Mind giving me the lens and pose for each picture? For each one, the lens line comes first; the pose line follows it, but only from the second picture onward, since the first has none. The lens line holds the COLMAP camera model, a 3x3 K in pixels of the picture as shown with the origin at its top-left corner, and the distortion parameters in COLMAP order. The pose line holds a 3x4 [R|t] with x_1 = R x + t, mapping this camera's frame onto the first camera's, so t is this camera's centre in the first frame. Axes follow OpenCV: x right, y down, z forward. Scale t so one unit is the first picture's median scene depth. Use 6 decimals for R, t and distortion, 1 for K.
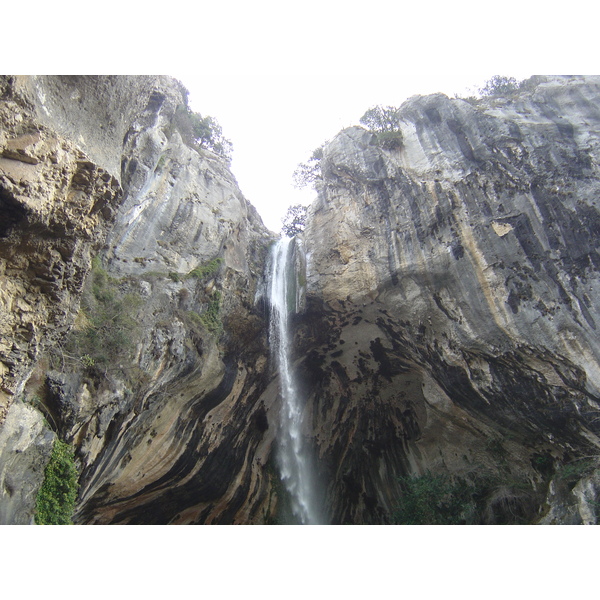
lens RADIAL K [[665.1, 0, 300.3], [0, 665.1, 300.3], [0, 0, 1]] dist [-0.129669, 0.000000]
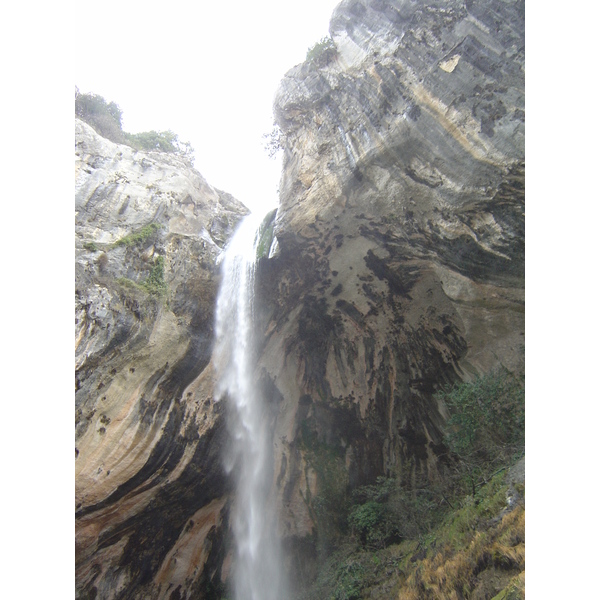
lens RADIAL K [[665.1, 0, 300.7], [0, 665.1, 298.8], [0, 0, 1]] dist [-0.129669, 0.000000]
pose [[0.919080, -0.355393, -0.170260, 0.164434], [0.331238, 0.930765, -0.154785, 0.221776], [0.213482, 0.085864, 0.973166, 0.190487]]
